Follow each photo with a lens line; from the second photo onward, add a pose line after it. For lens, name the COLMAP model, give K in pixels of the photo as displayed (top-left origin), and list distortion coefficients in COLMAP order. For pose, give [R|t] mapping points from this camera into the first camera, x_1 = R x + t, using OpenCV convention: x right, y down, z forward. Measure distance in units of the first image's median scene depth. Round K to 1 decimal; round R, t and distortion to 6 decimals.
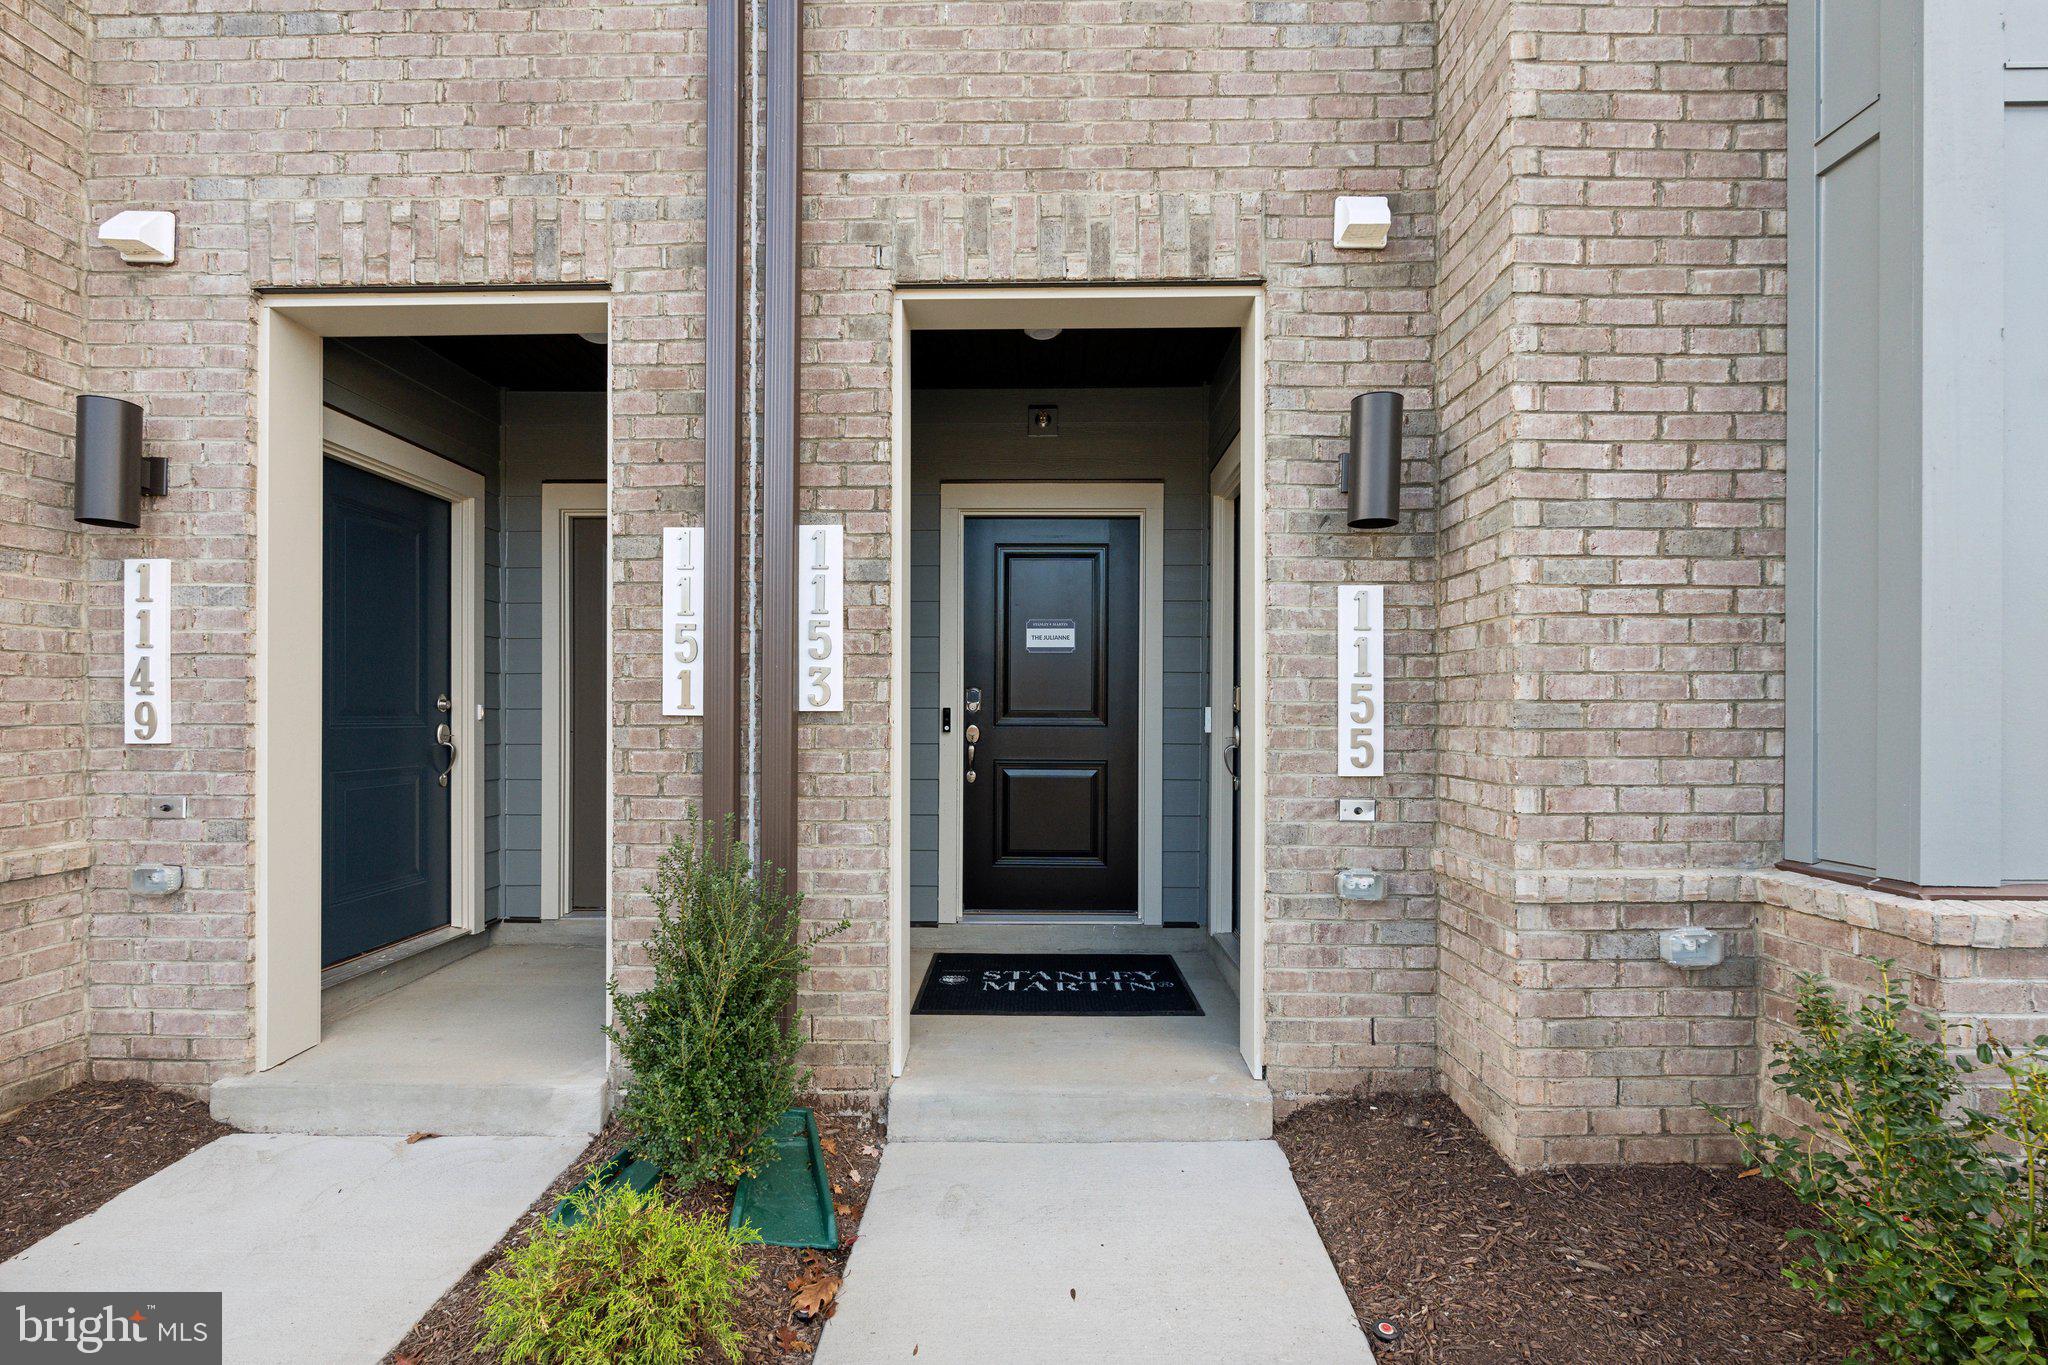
lens RADIAL K [[914.3, 0, 1026.7], [0, 914.3, 714.6], [0, 0, 1]] dist [0.002030, 0.000142]
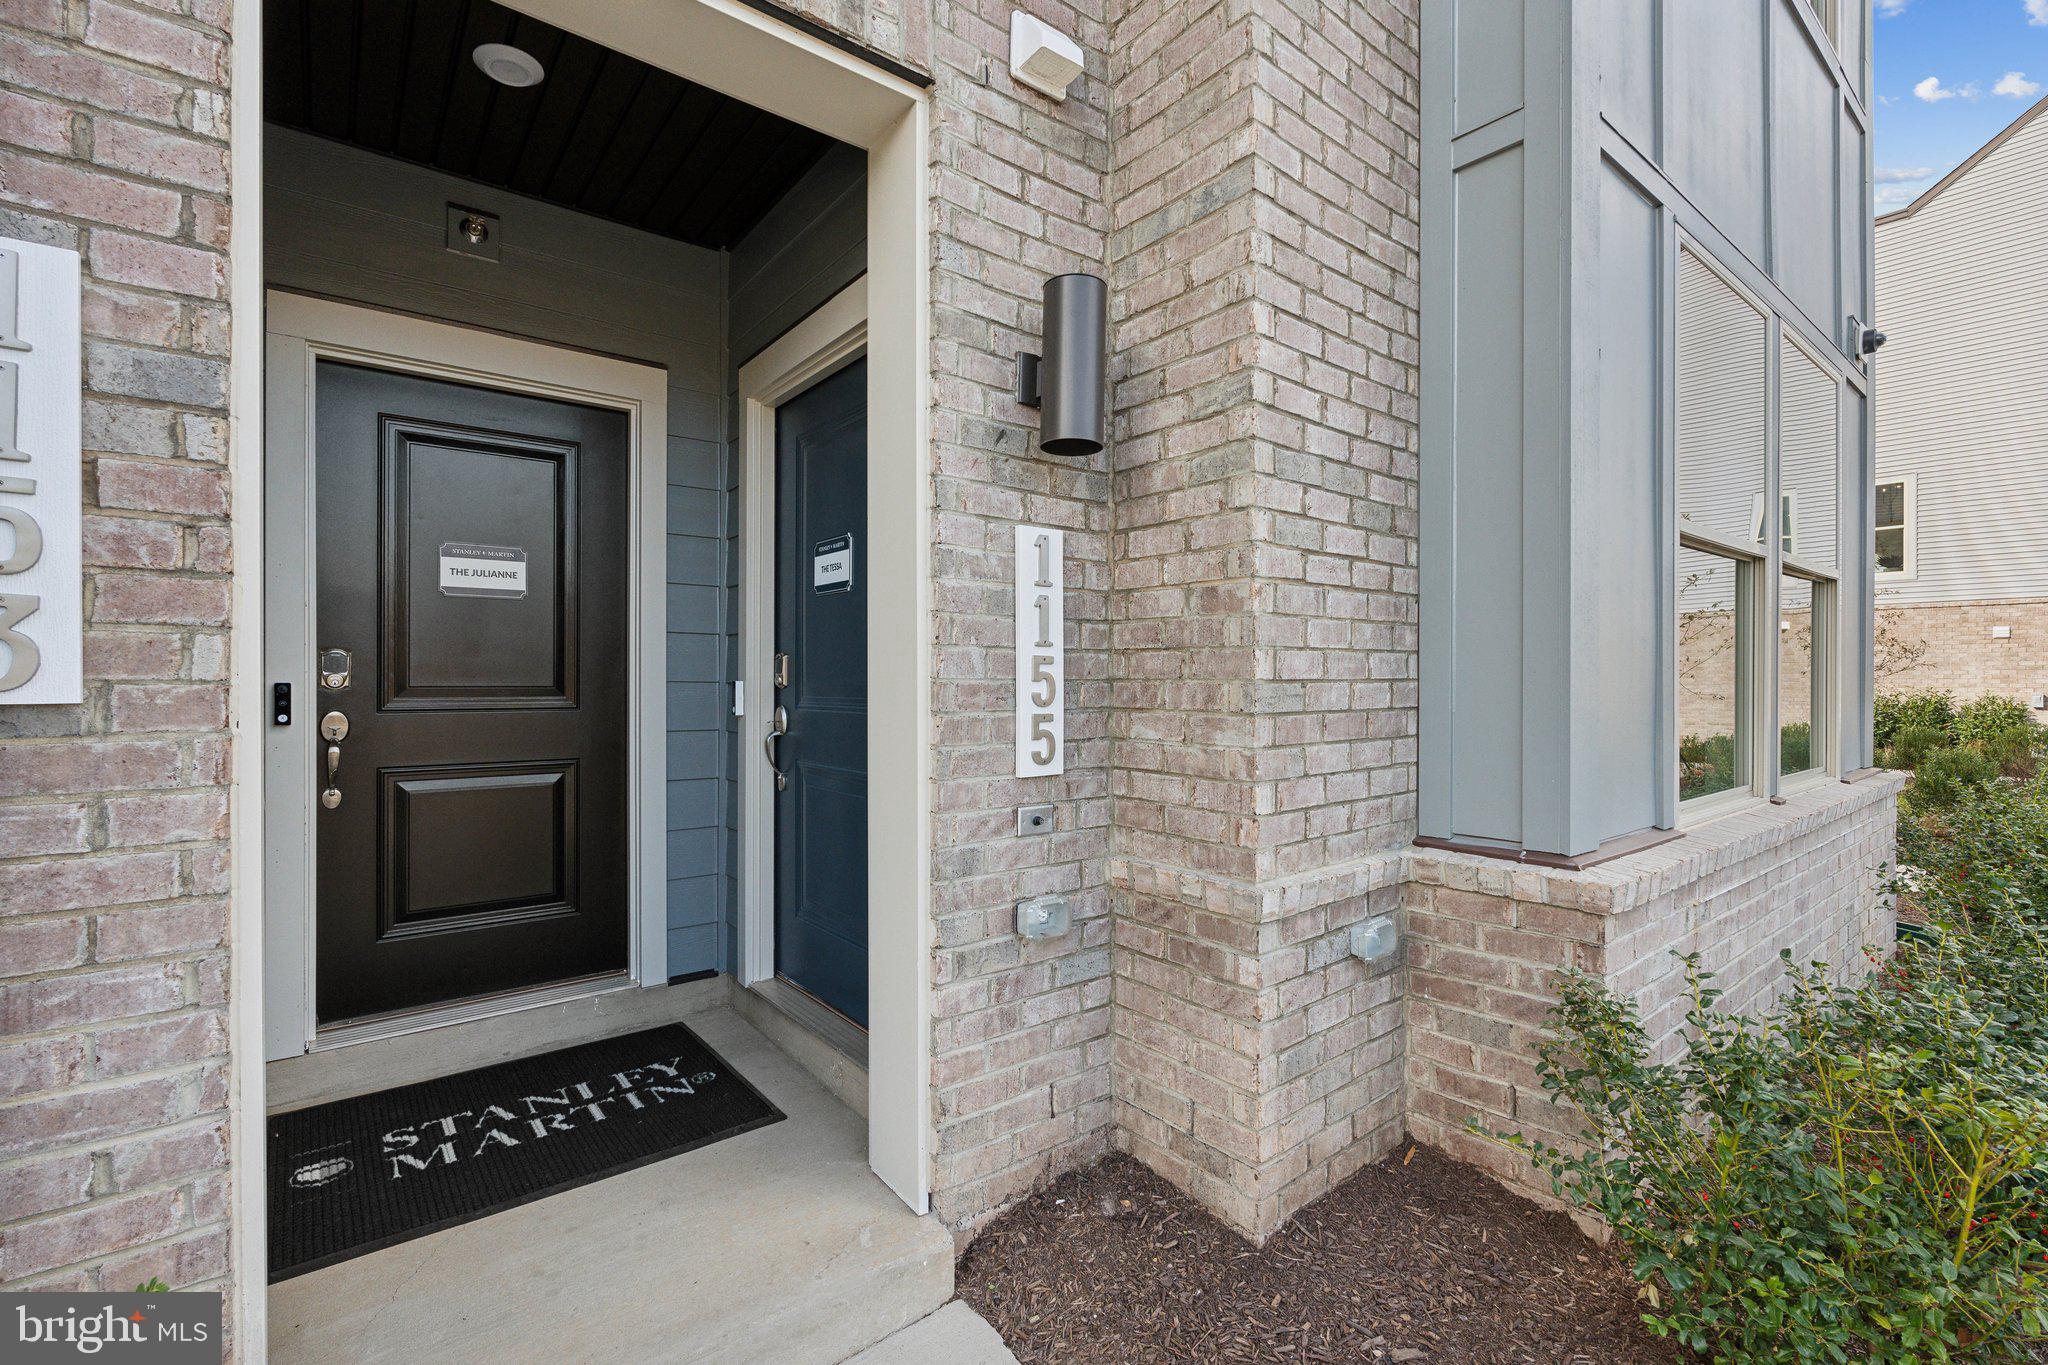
lens RADIAL K [[908.6, 0, 1024.0], [0, 908.6, 682.5], [0, 0, 1]] dist [-0.003105, -0.000090]
pose [[0.778832, -0.003394, 0.627223, -0.125652], [0.001107, 0.999991, 0.004037, -0.014259], [-0.627231, -0.002450, 0.778829, 0.412205]]
